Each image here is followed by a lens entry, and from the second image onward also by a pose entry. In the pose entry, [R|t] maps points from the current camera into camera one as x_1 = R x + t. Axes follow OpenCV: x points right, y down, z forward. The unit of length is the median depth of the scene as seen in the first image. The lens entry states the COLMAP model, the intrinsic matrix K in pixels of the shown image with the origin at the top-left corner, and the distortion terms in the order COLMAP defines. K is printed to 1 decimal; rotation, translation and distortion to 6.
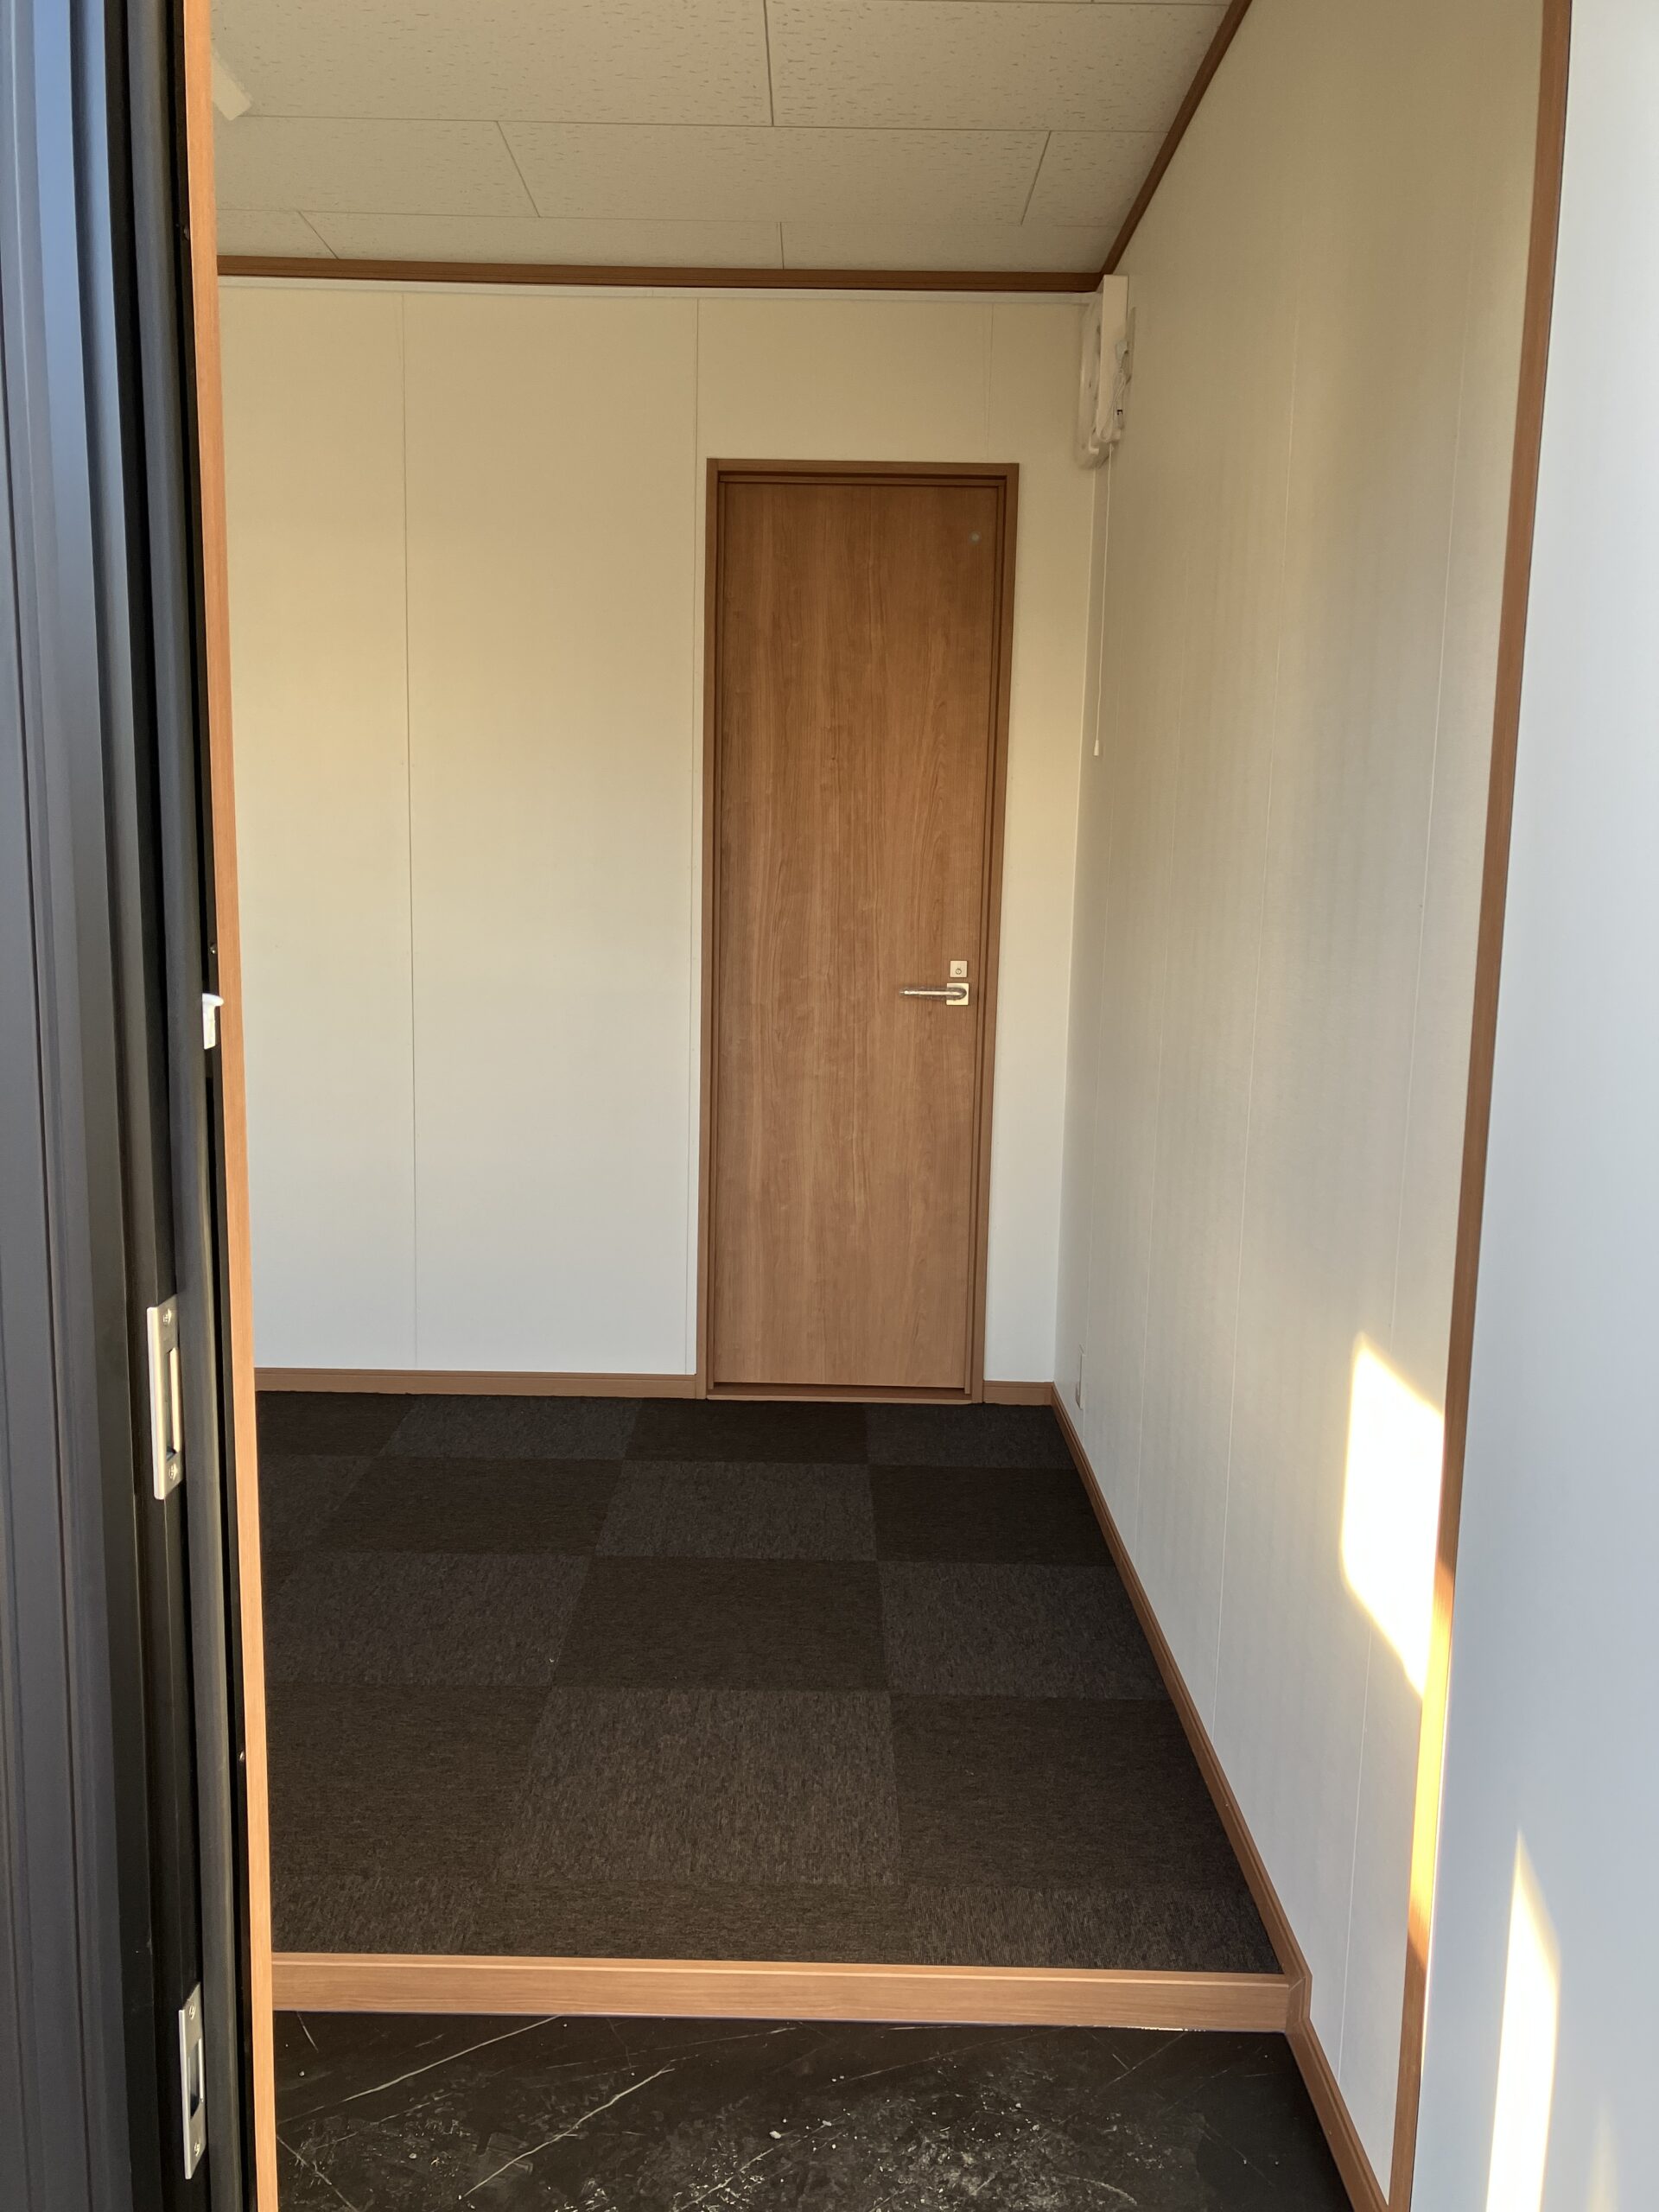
lens RADIAL K [[1820.7, 0, 812.2], [0, 1820.7, 1150.5], [0, 0, 1]] dist [0.016228, -0.012869]
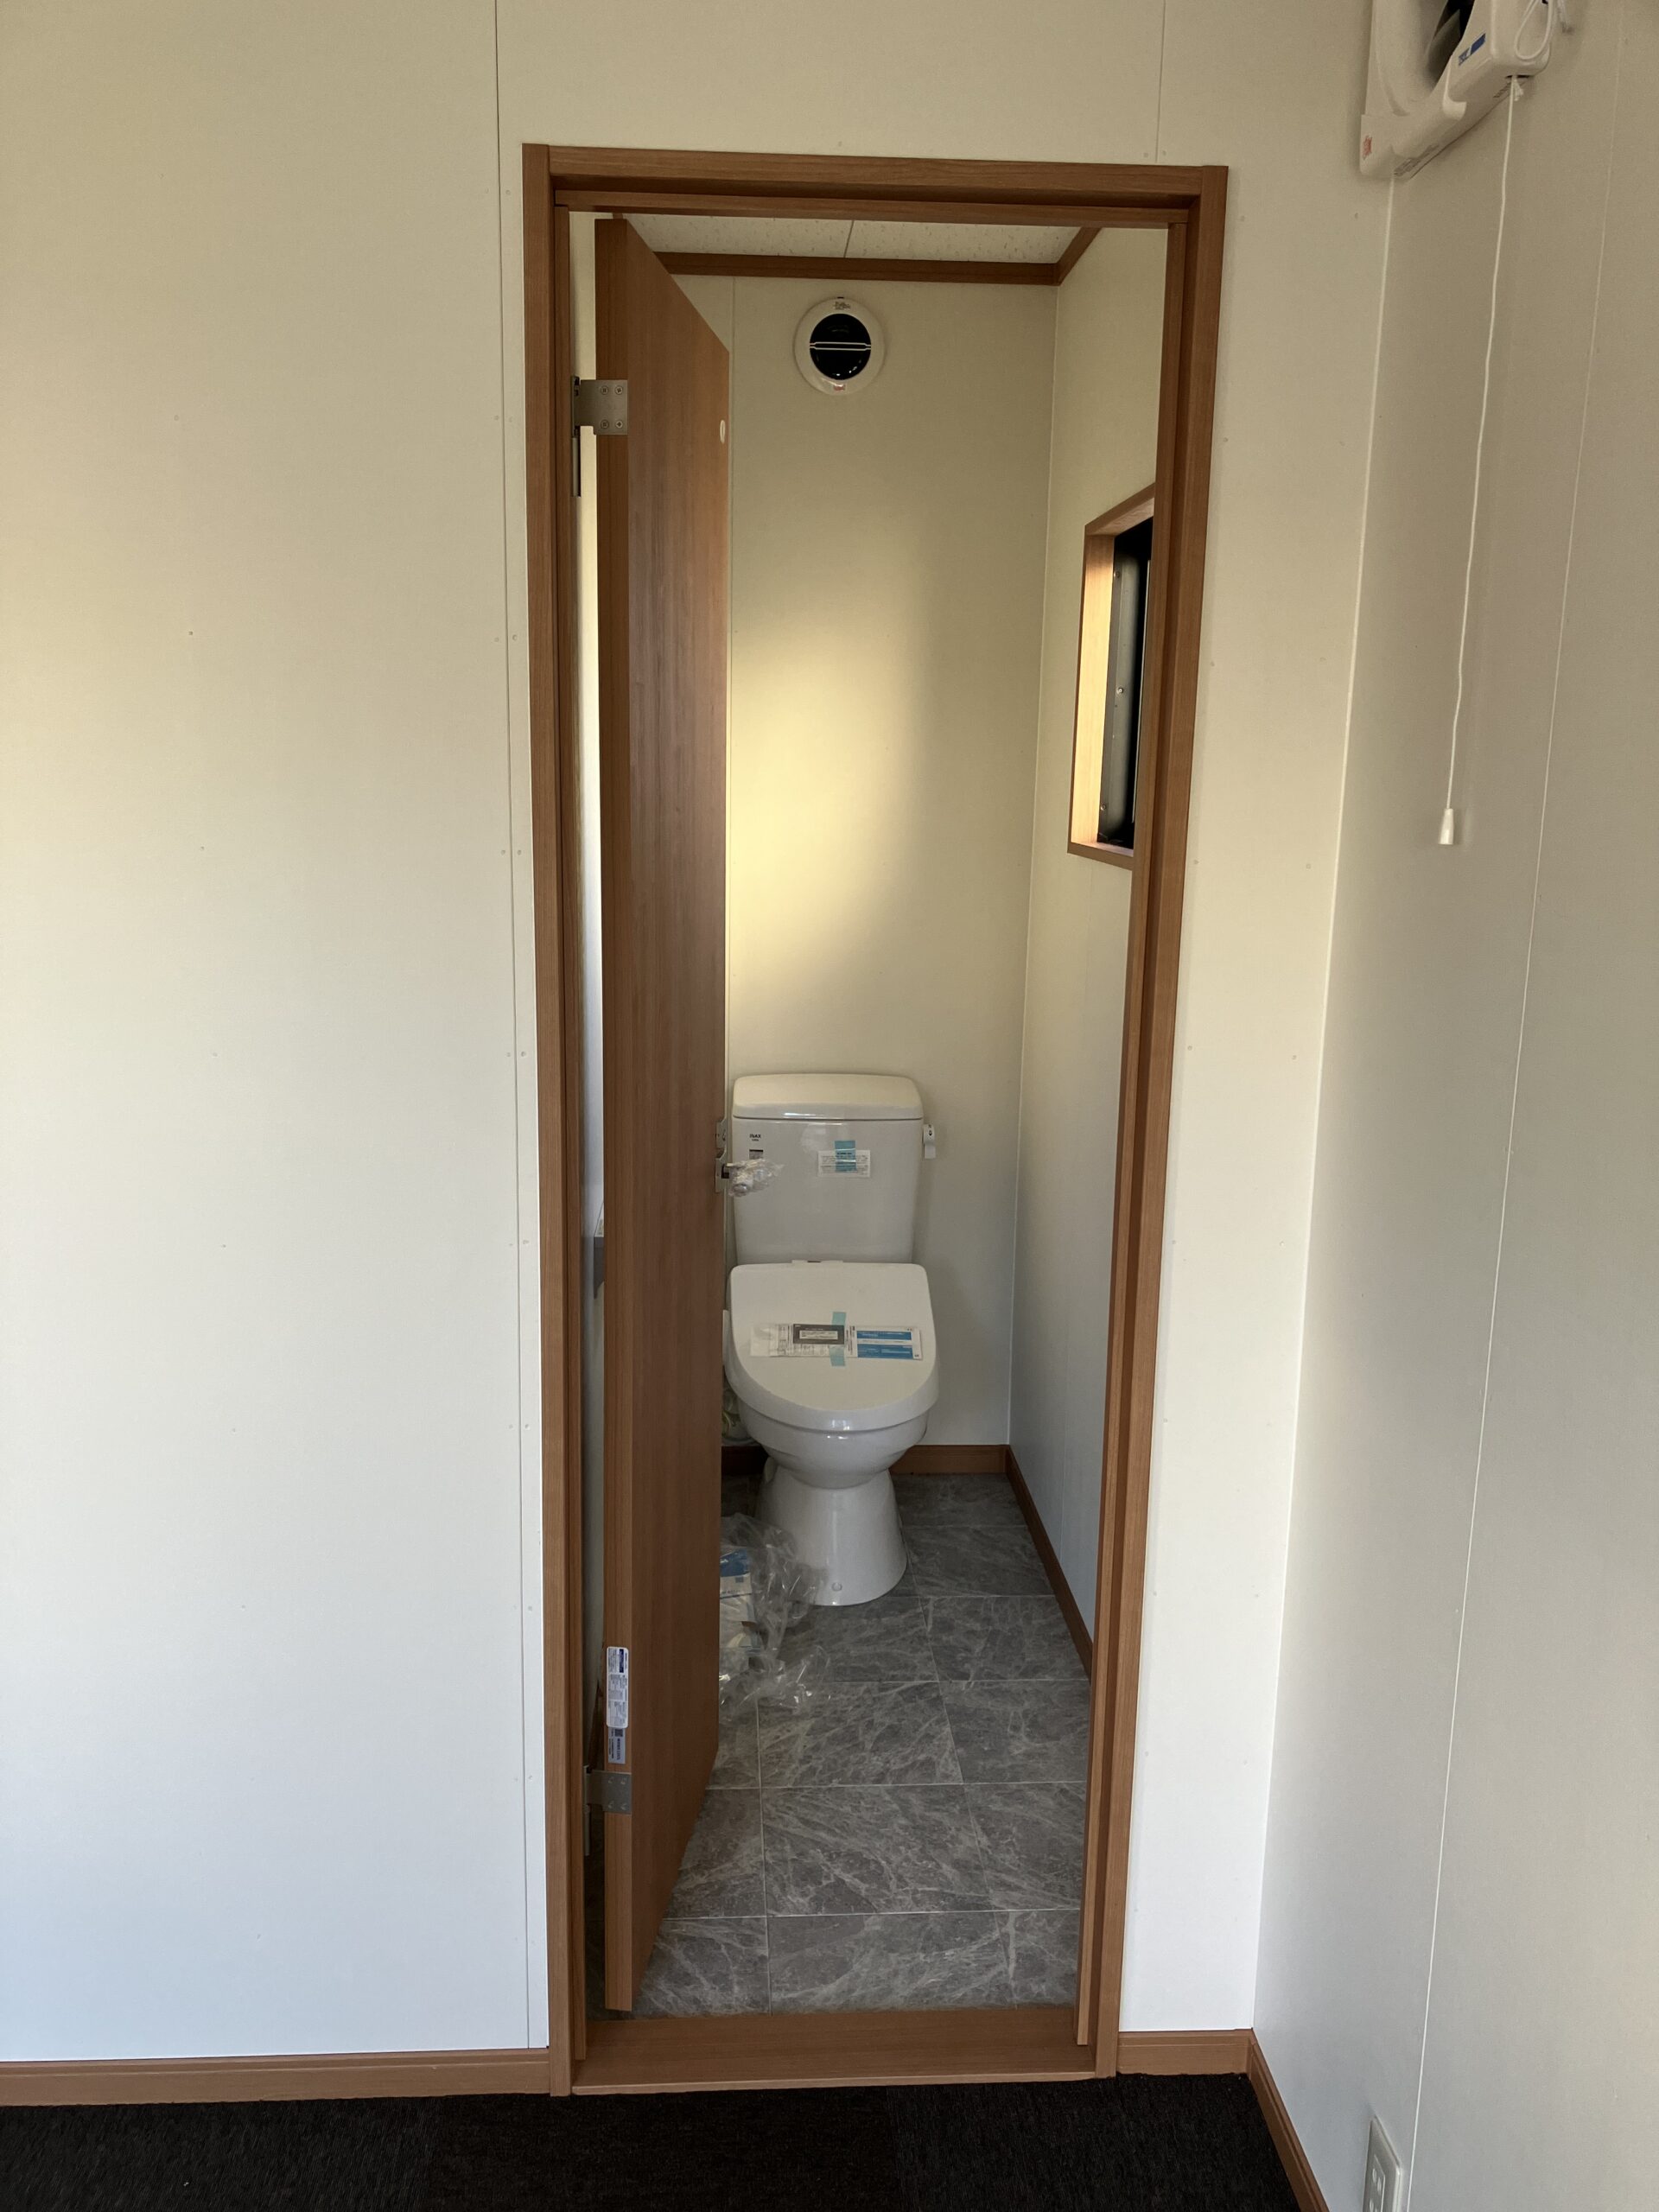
lens RADIAL K [[1820.7, 0, 846.7], [0, 1820.7, 1135.9], [0, 0, 1]] dist [0.016228, -0.012869]
pose [[0.998594, -0.011581, 0.051730, -0.005352], [0.008841, 0.998562, 0.052884, -0.159312], [-0.052268, -0.052352, 0.997260, 0.530363]]
